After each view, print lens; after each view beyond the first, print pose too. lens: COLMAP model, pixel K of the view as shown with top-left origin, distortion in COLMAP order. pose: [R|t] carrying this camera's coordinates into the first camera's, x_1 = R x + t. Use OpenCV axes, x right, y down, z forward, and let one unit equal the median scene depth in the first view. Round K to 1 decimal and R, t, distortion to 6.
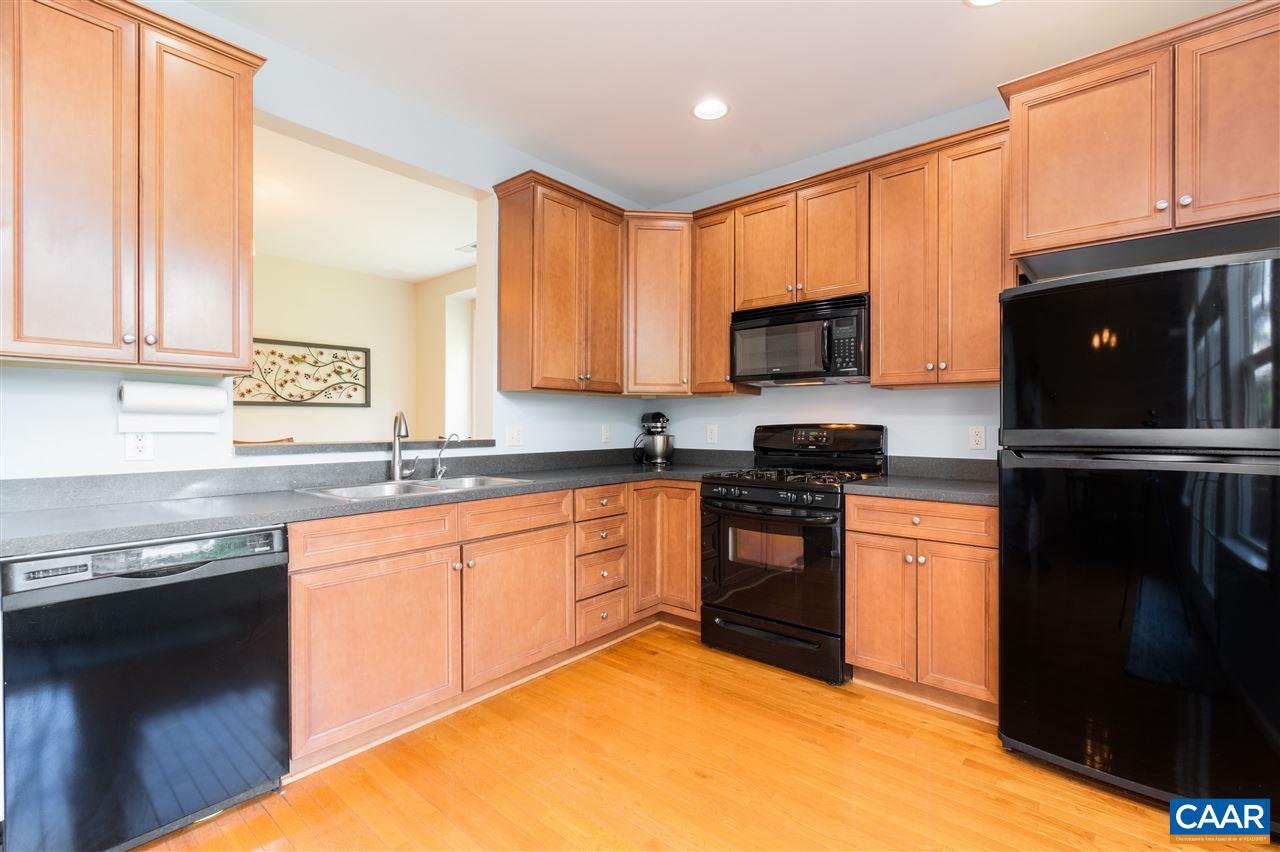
lens RADIAL K [[568.4, 0, 640.9], [0, 568.4, 425.4], [0, 0, 1]] dist [-0.004605, -0.000321]
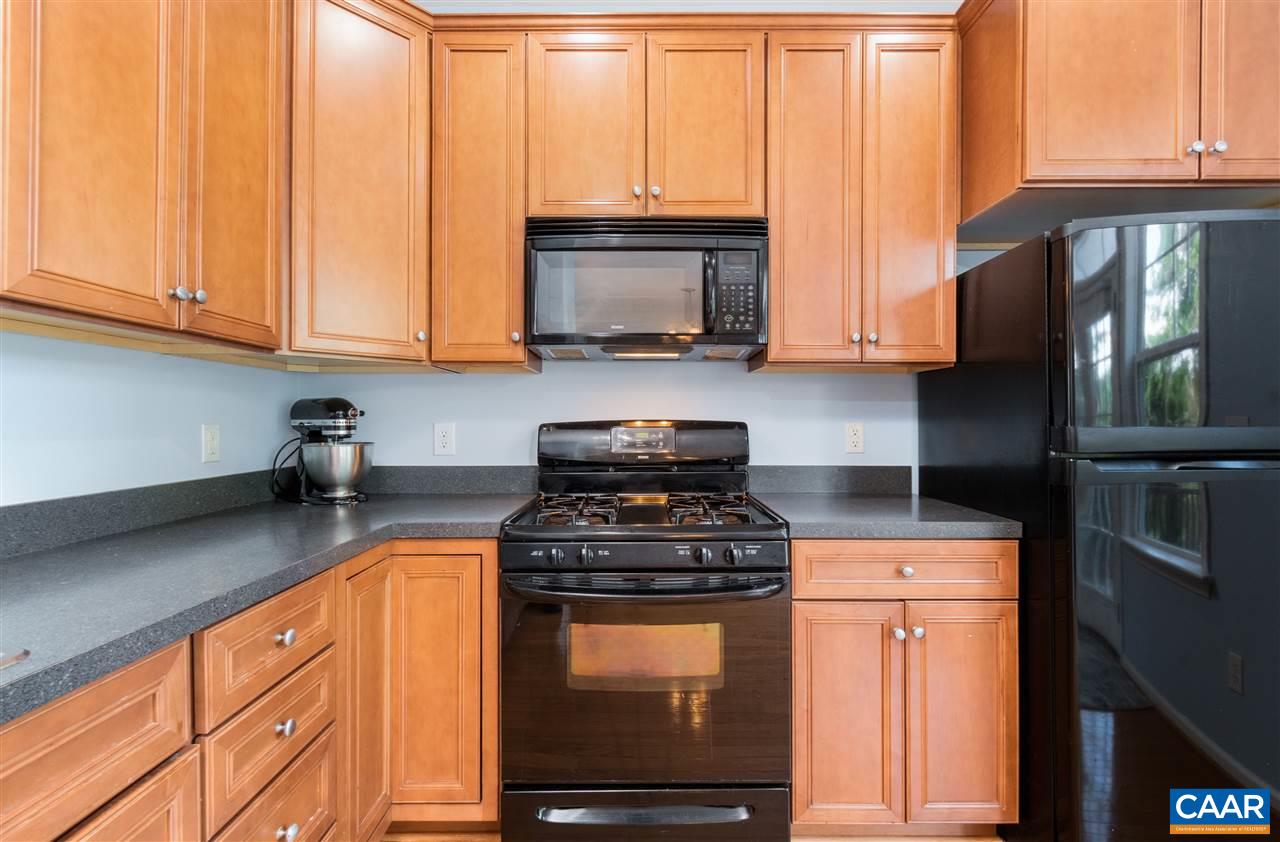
lens RADIAL K [[570.5, 0, 637.3], [0, 570.5, 419.6], [0, 0, 1]] dist [-0.000185, -0.000870]
pose [[0.755713, -0.001601, 0.654900, -0.120299], [0.003351, 0.999993, -0.001422, -0.002555], [-0.654894, 0.003269, 0.755714, 0.521396]]
